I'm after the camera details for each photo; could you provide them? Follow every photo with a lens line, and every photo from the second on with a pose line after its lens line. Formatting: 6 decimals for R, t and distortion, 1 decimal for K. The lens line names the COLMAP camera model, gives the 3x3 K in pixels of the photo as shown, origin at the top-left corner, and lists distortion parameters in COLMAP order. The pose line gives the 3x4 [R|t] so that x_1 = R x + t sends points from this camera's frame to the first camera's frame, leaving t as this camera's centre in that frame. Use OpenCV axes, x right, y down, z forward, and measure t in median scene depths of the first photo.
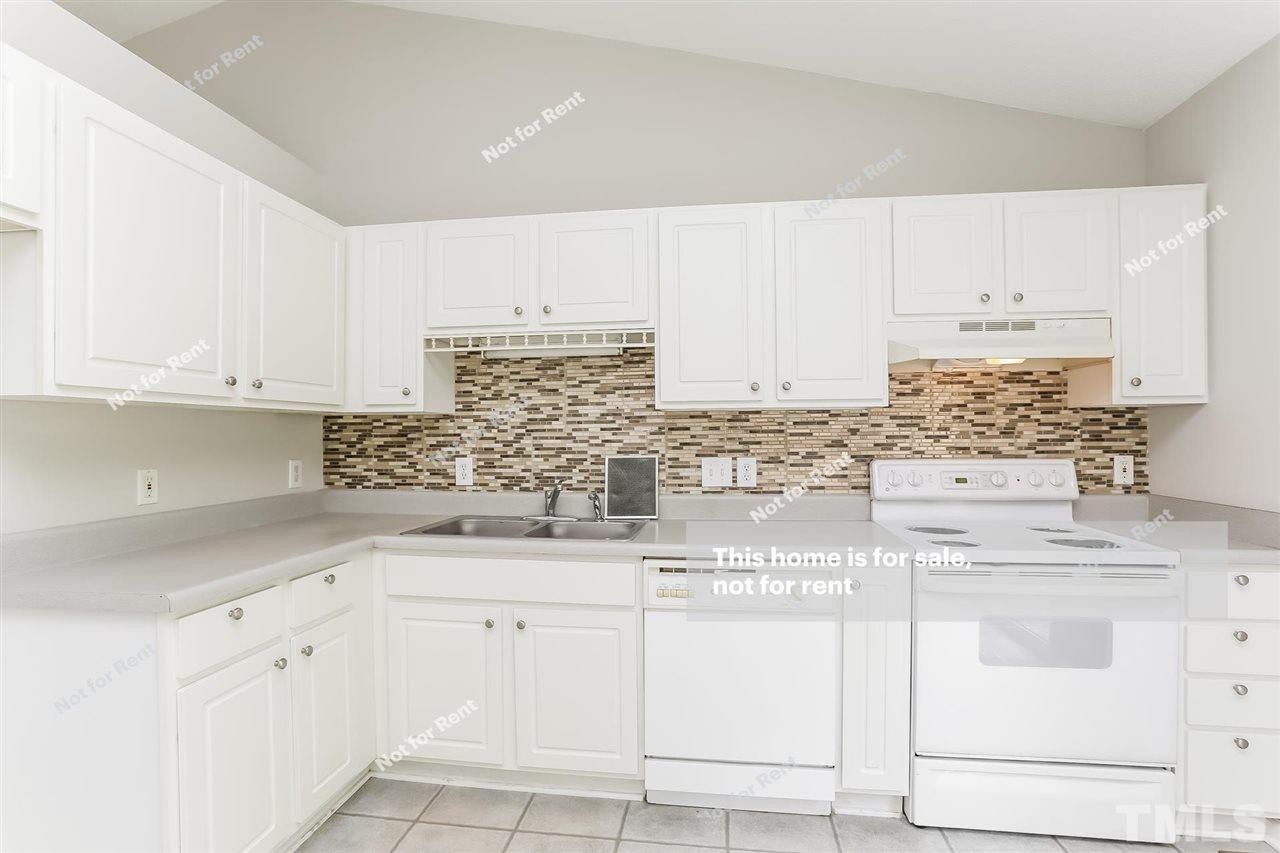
lens RADIAL K [[636.2, 0, 642.1], [0, 636.2, 433.4], [0, 0, 1]] dist [-0.079463, 0.043337]
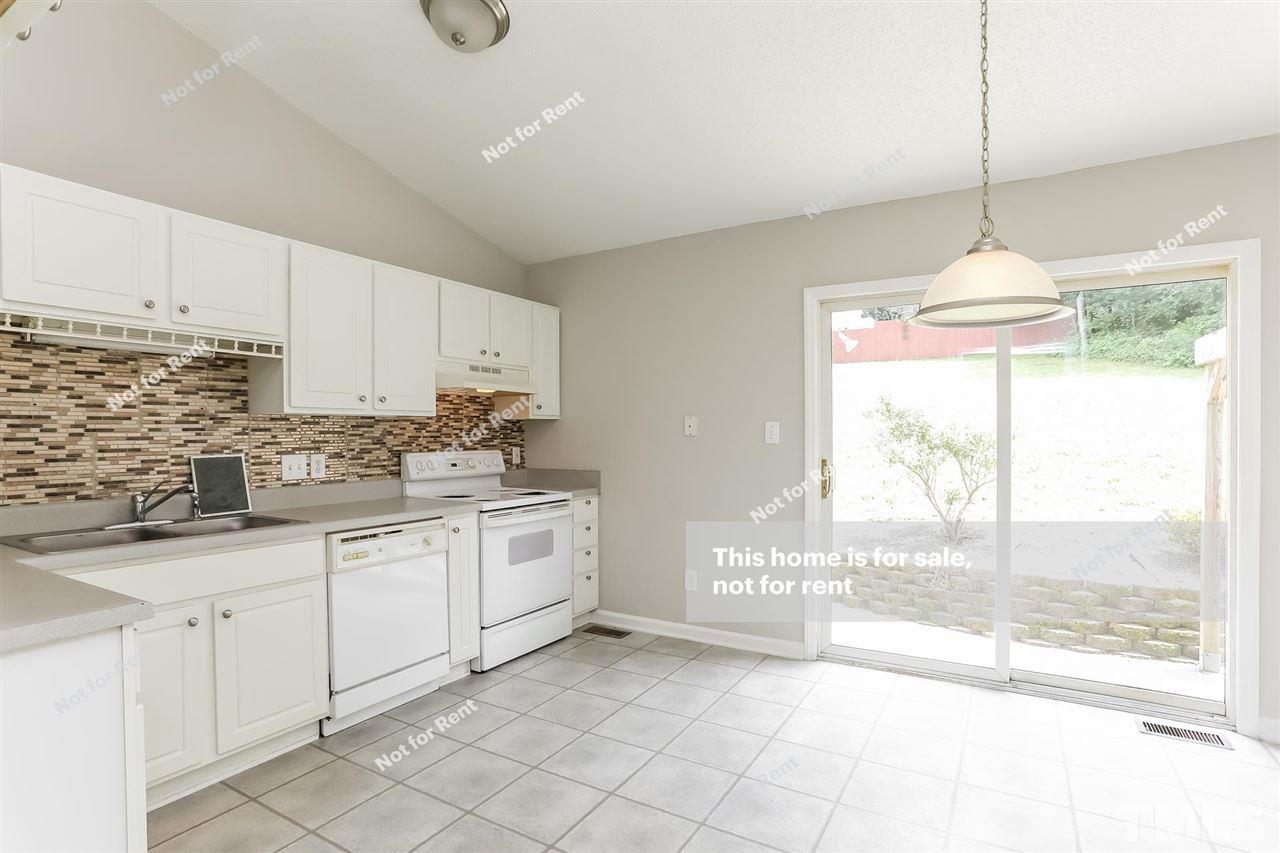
lens RADIAL K [[636.2, 0, 642.1], [0, 636.2, 433.4], [0, 0, 1]] dist [-0.079463, 0.043337]
pose [[0.394215, 0.003660, 0.919011, -0.681598], [-0.000219, 0.999992, -0.003888, 0.003120], [-0.919018, 0.001331, 0.394213, -0.039433]]
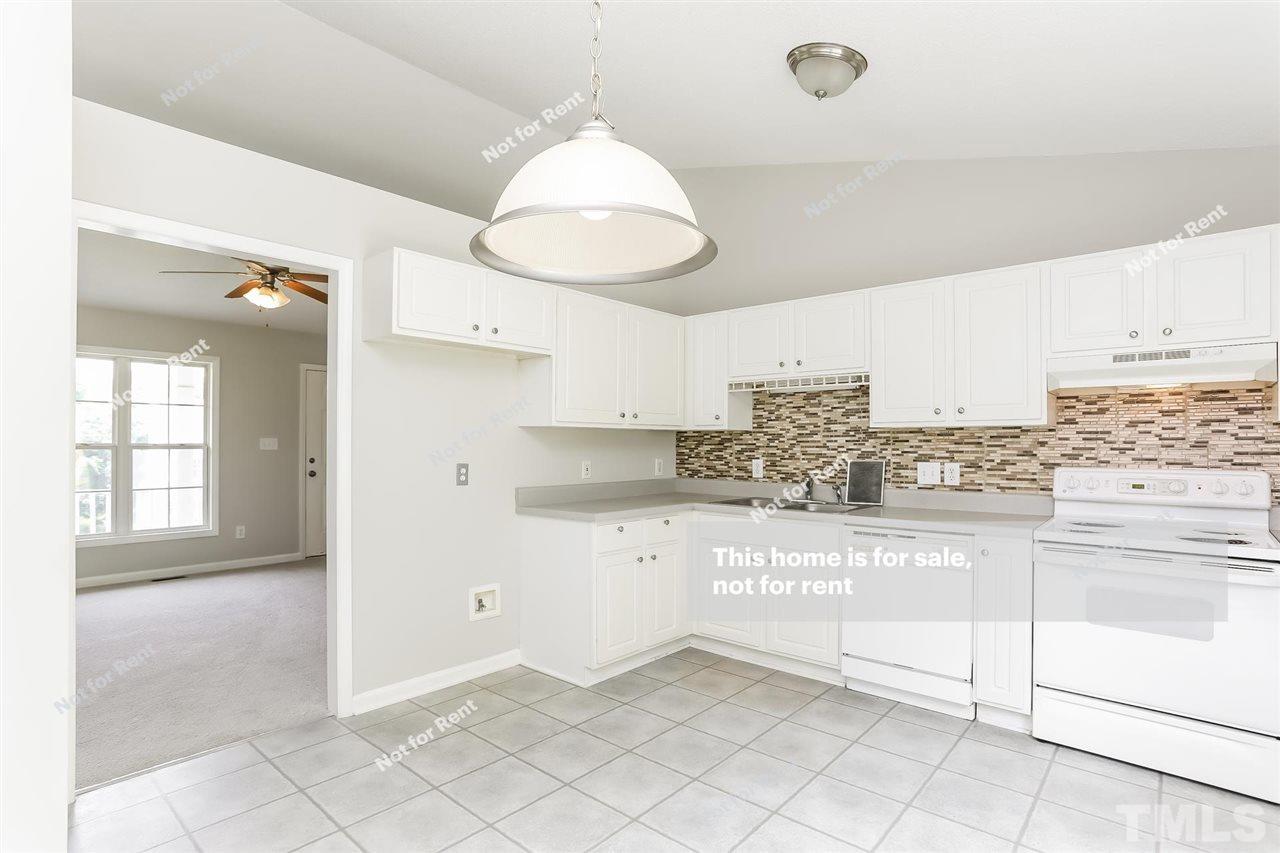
lens RADIAL K [[636.2, 0, 642.1], [0, 636.2, 433.4], [0, 0, 1]] dist [-0.079463, 0.043337]
pose [[0.832442, -0.000899, -0.554111, 0.345588], [-0.007955, 0.999876, -0.013574, -0.000762], [0.554055, 0.015708, 0.832332, -0.436989]]
